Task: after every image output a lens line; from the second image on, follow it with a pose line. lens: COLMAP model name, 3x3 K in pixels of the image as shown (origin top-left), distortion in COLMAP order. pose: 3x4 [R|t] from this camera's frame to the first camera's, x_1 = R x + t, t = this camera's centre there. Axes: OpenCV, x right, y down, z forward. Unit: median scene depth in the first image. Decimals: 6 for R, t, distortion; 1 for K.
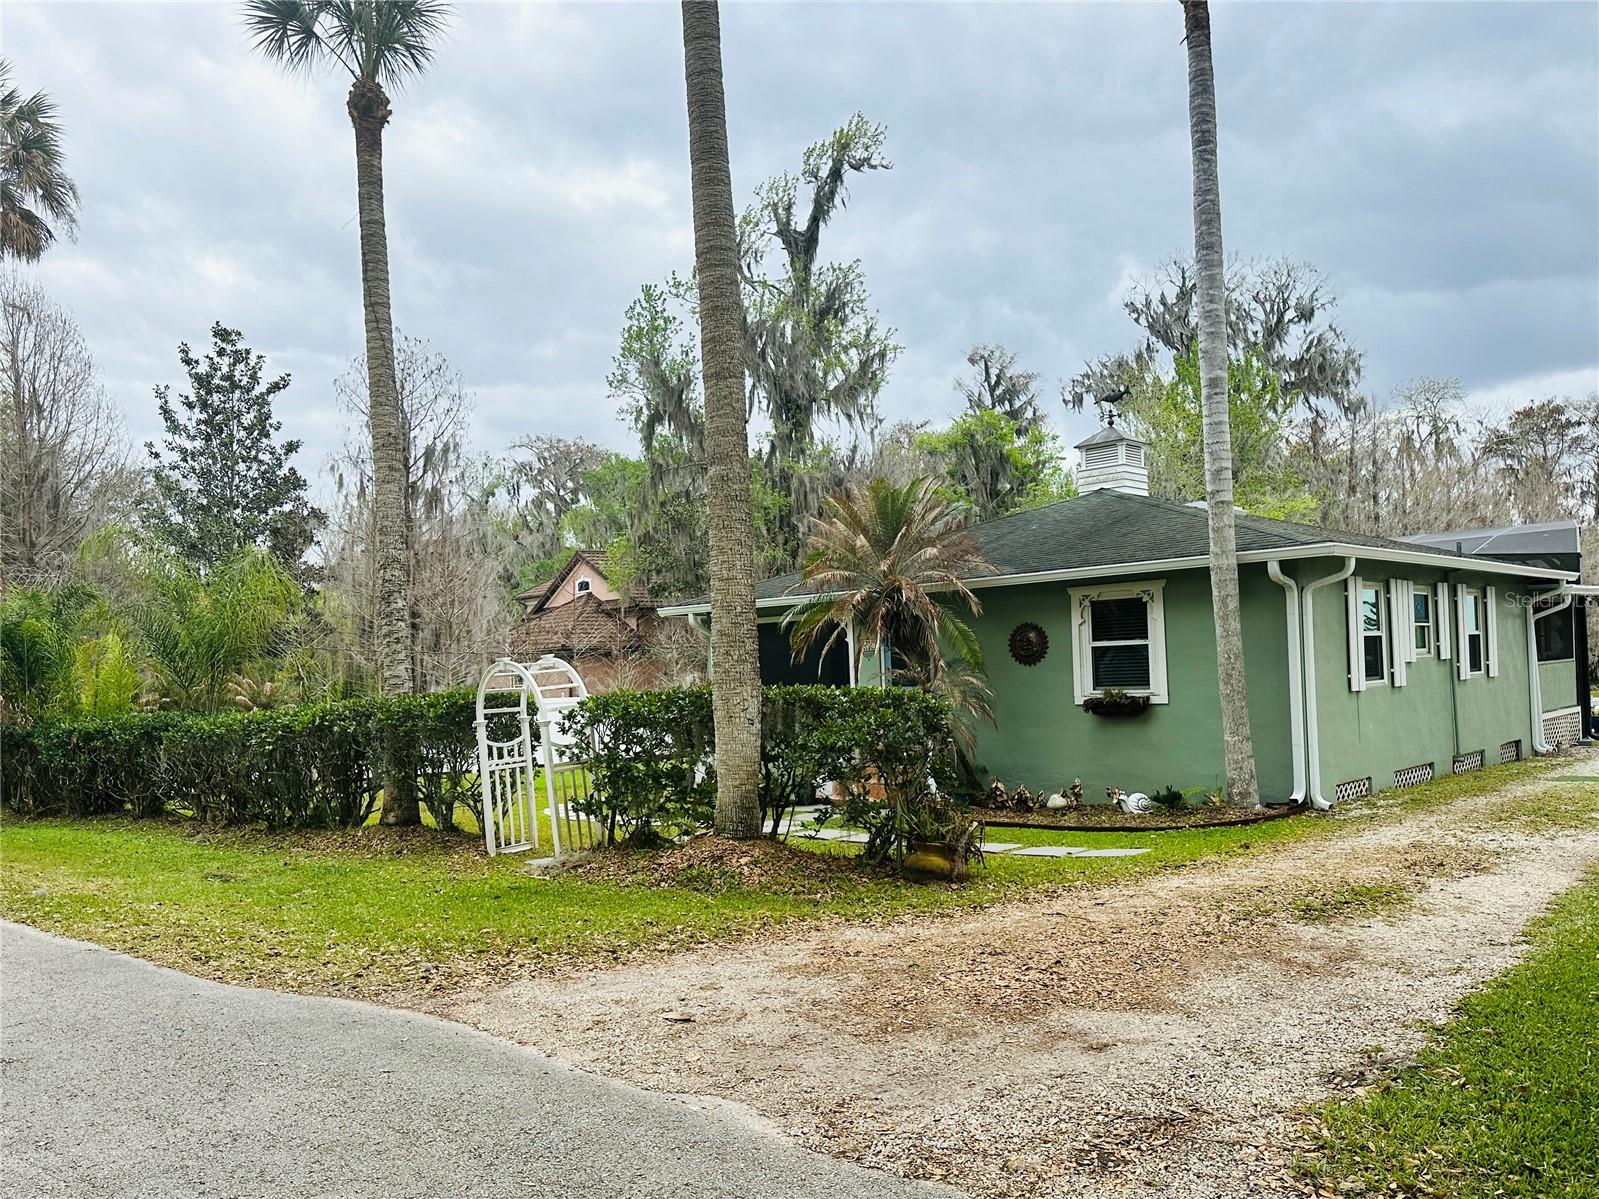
lens RADIAL K [[1084.1, 0, 799.5], [0, 1084.1, 599.5], [0, 0, 1]] dist [0.121282, -0.159571]
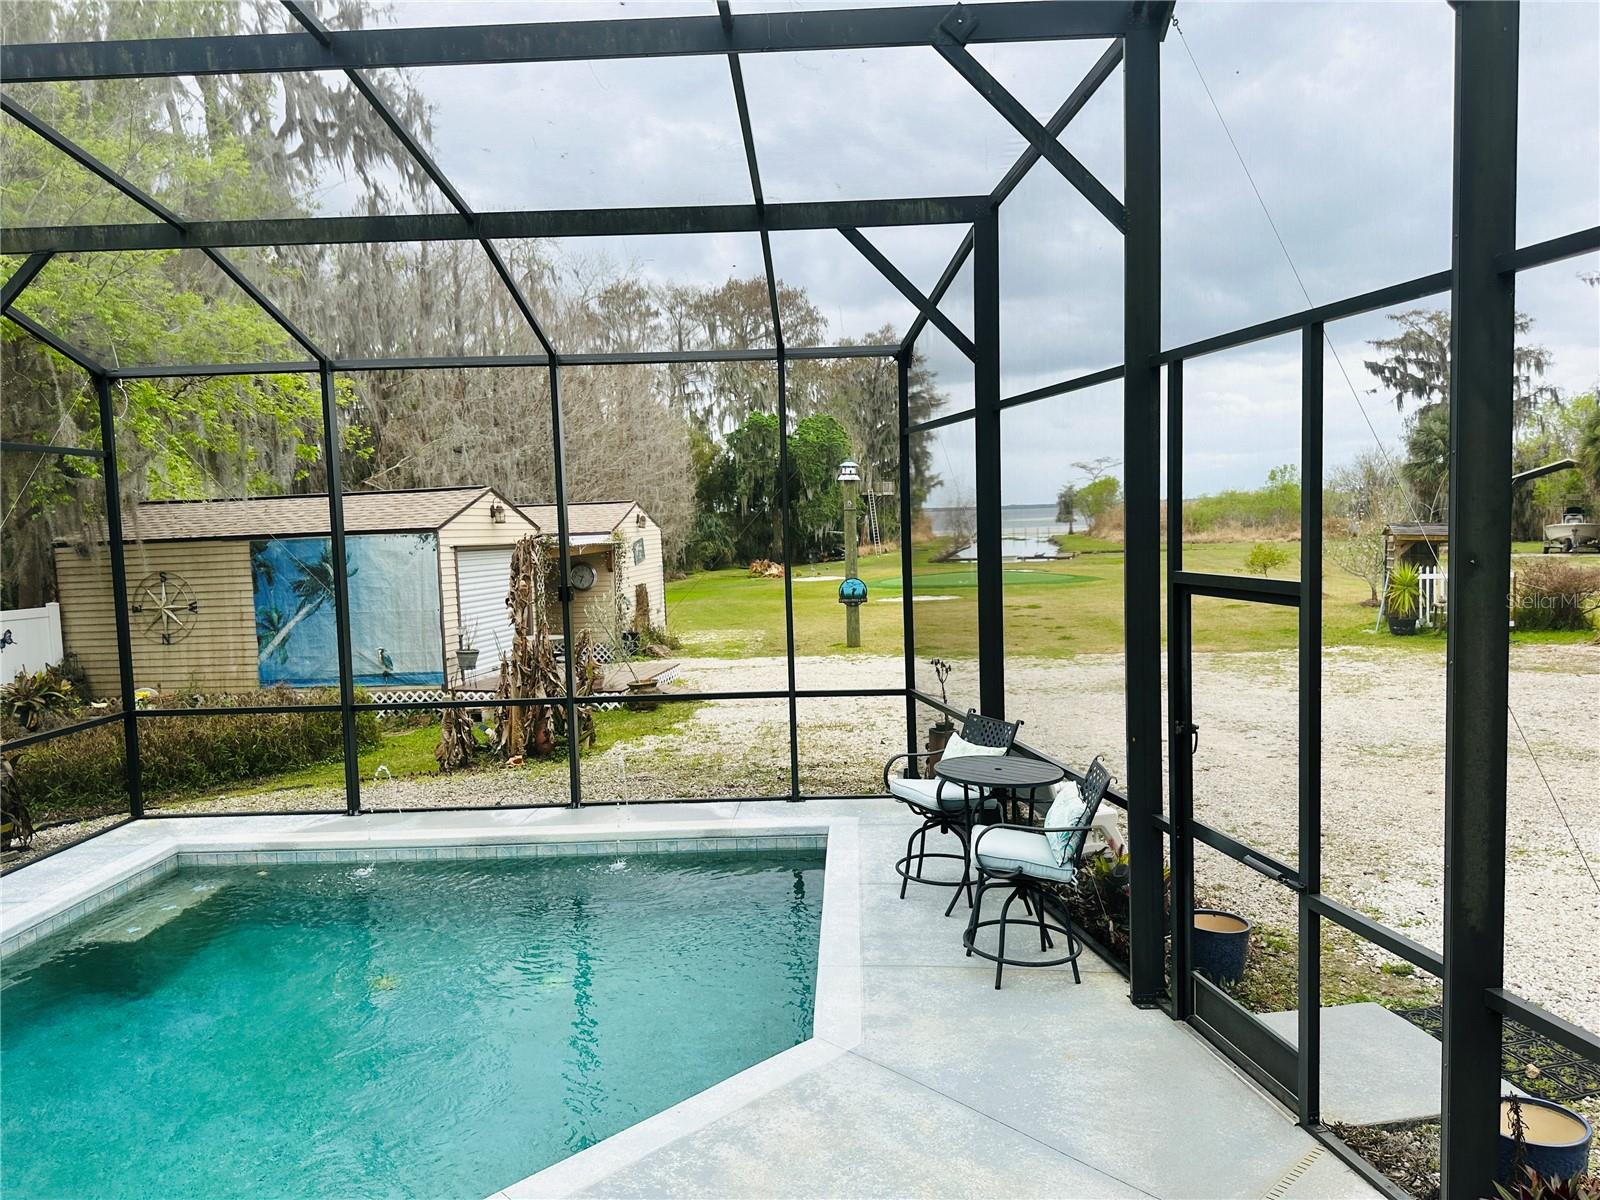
lens RADIAL K [[1084.8, 0, 800.0], [0, 1084.8, 600.0], [0, 0, 1]] dist [0.121282, -0.159571]
pose [[0.724871, -0.051370, 0.686967, 0.126147], [-0.021436, 0.995051, 0.097026, 0.008593], [-0.688551, -0.085058, 0.720183, 0.220136]]
